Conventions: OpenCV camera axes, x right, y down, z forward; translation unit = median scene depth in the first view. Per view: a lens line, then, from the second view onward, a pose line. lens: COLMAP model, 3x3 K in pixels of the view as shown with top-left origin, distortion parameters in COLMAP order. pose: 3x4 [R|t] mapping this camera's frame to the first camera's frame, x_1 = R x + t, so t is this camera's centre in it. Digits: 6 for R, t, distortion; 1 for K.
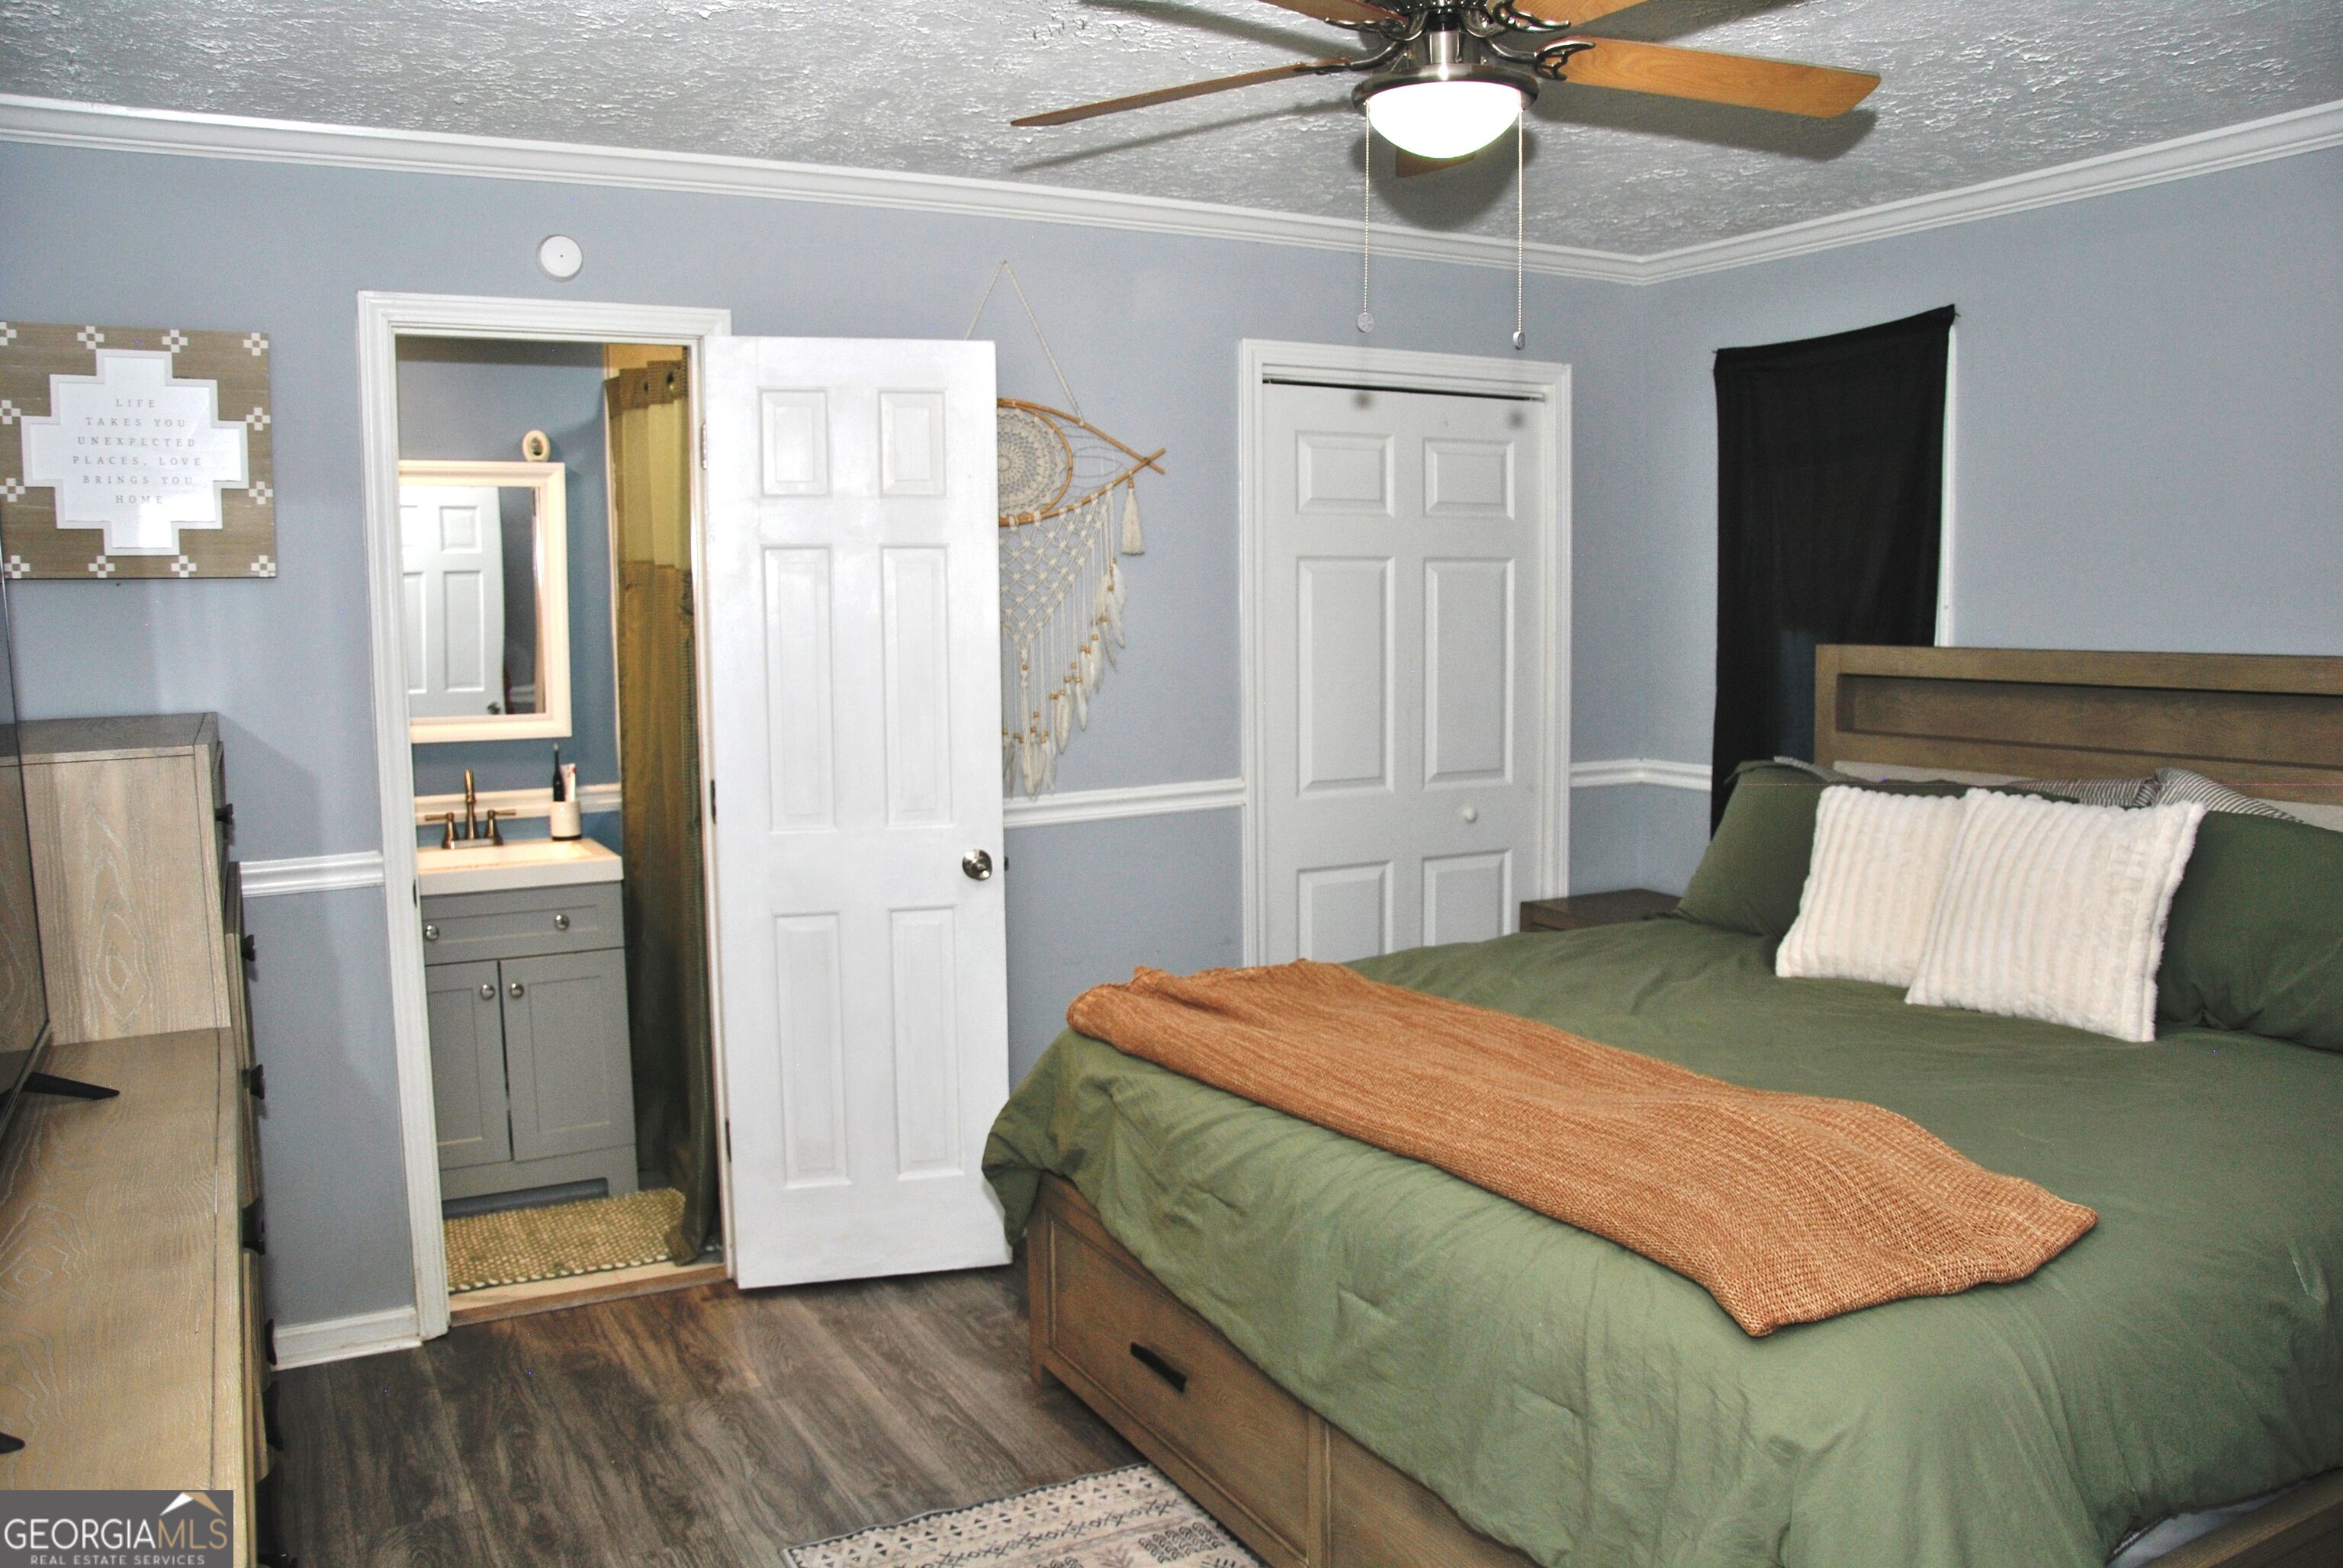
lens RADIAL K [[1808.9, 0, 1139.1], [0, 1808.9, 777.0], [0, 0, 1]] dist [-0.097680, 0.016385]
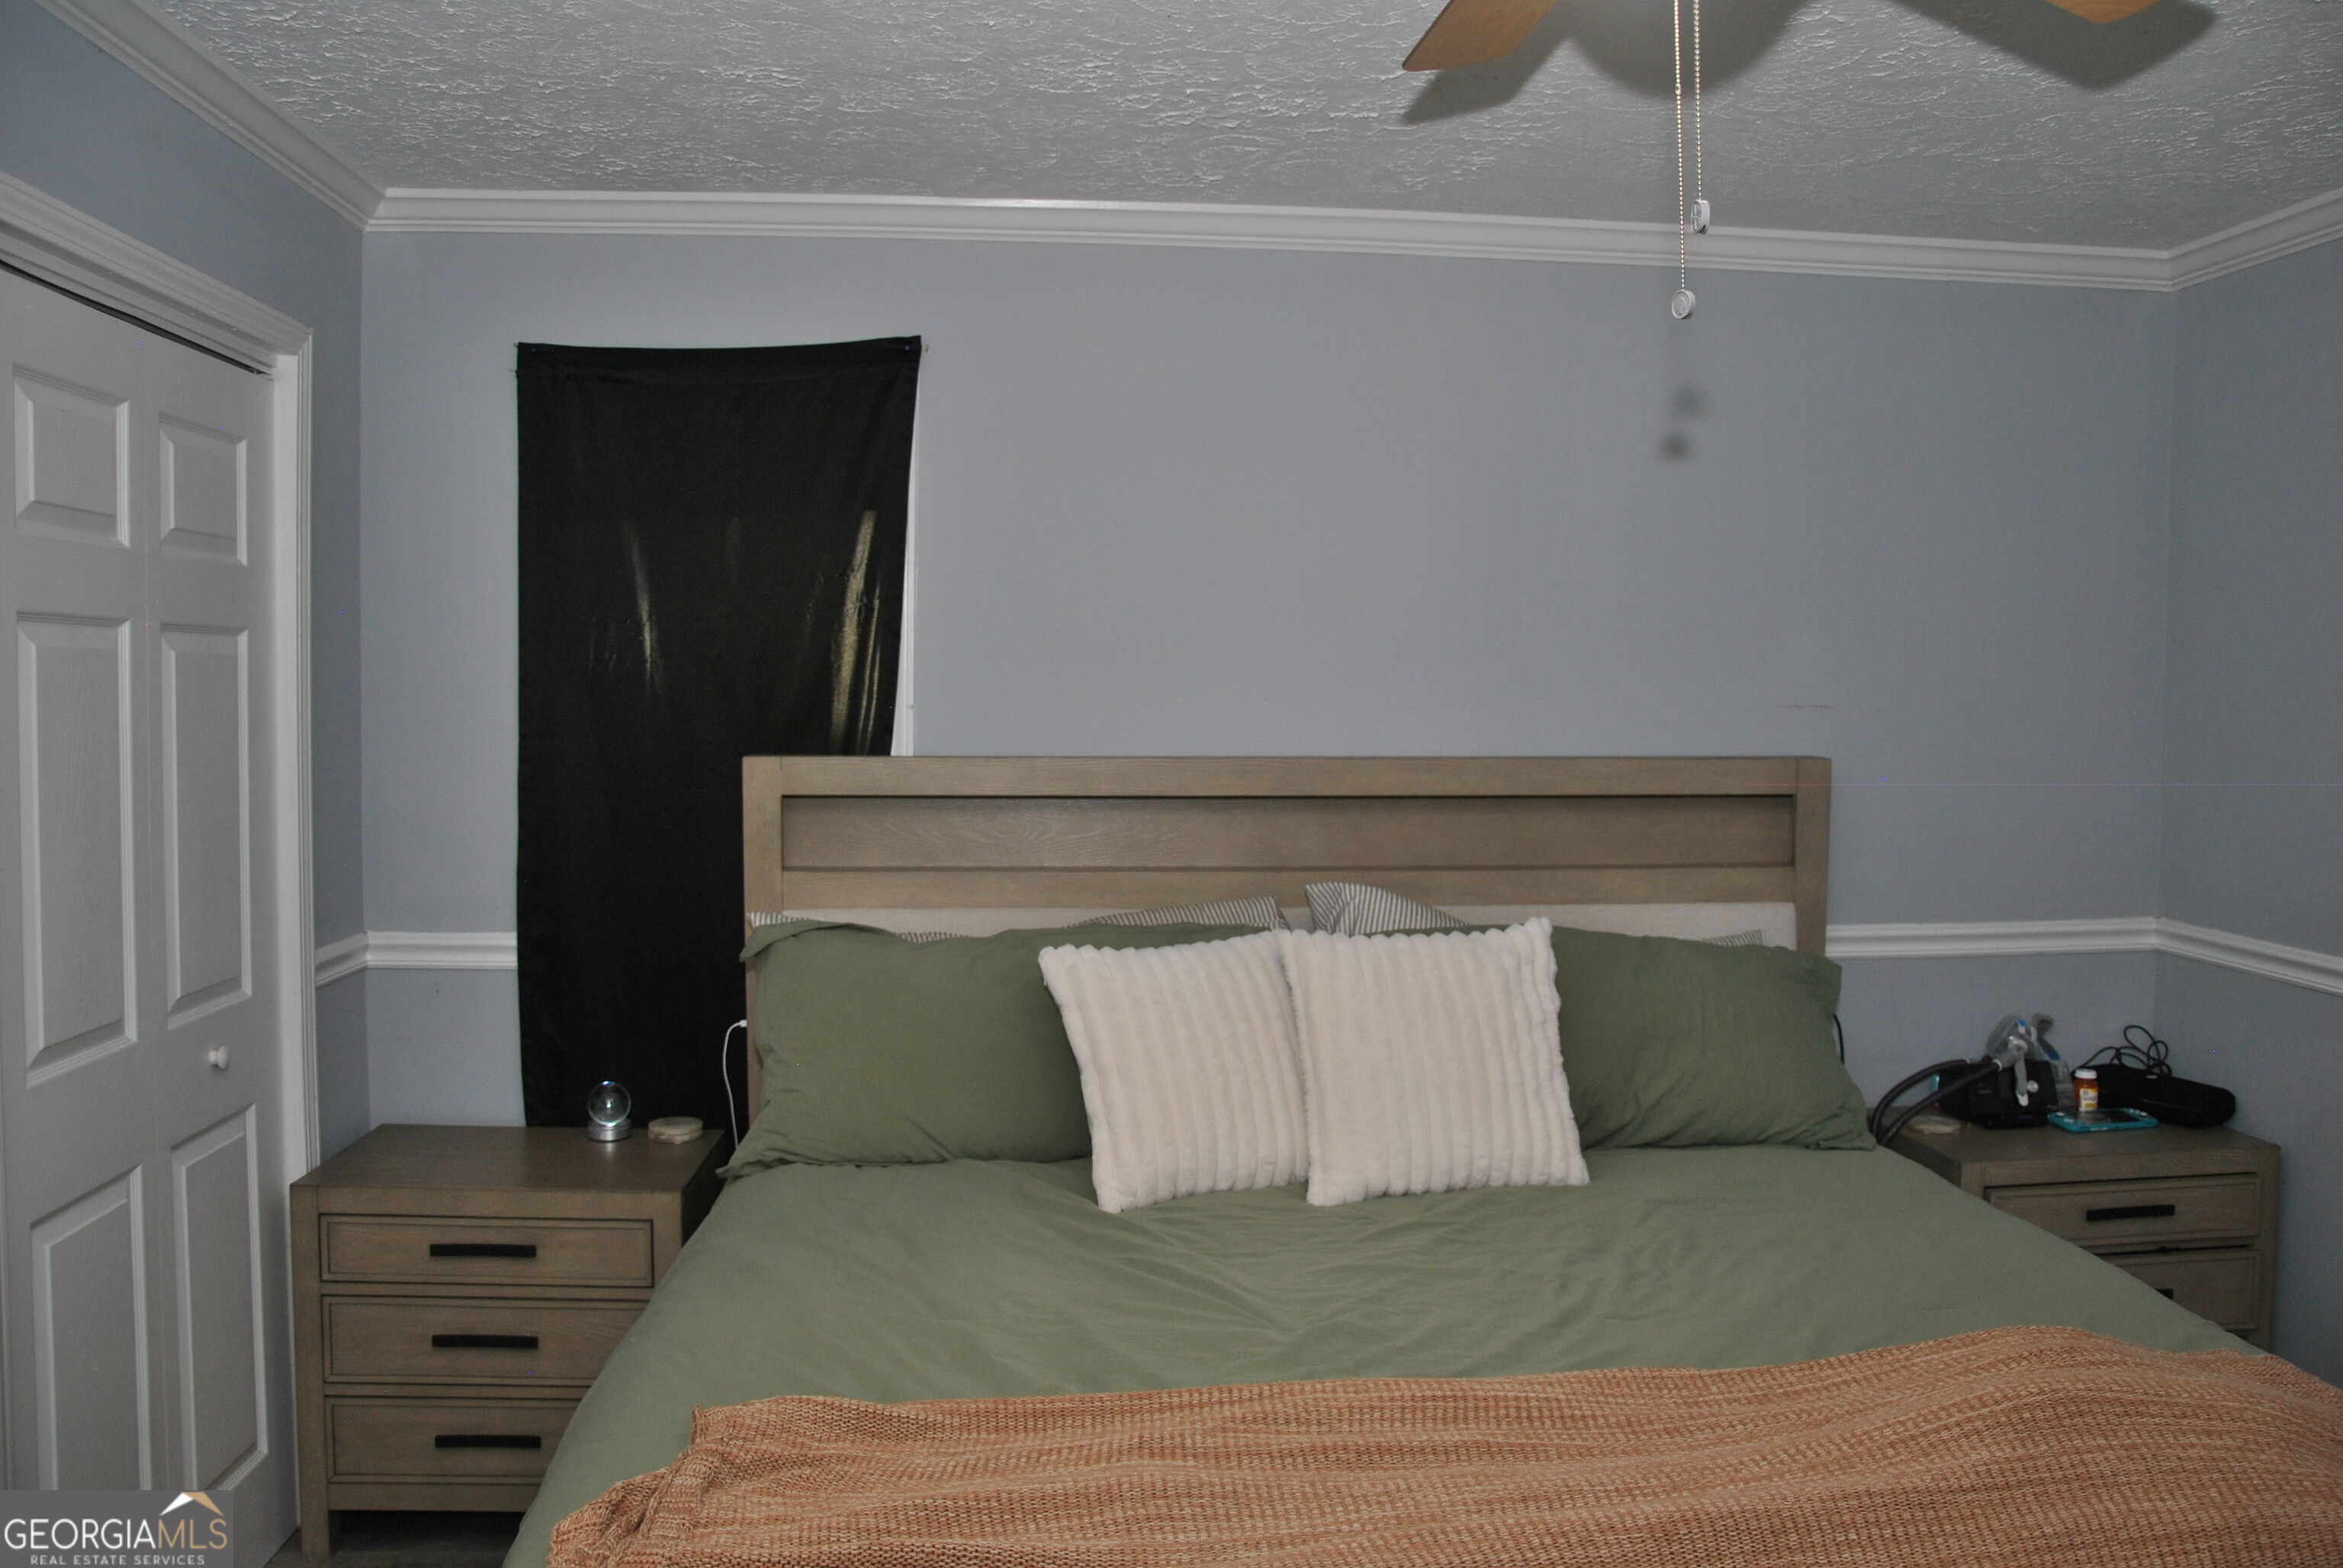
lens RADIAL K [[1826.0, 0, 1192.8], [0, 1826.0, 776.0], [0, 0, 1]] dist [-0.167369, 0.135028]
pose [[0.369979, -0.028803, 0.928594, -0.270957], [0.076566, 0.997064, 0.000421, -0.056214], [-0.925880, 0.070943, 0.371098, 0.587658]]
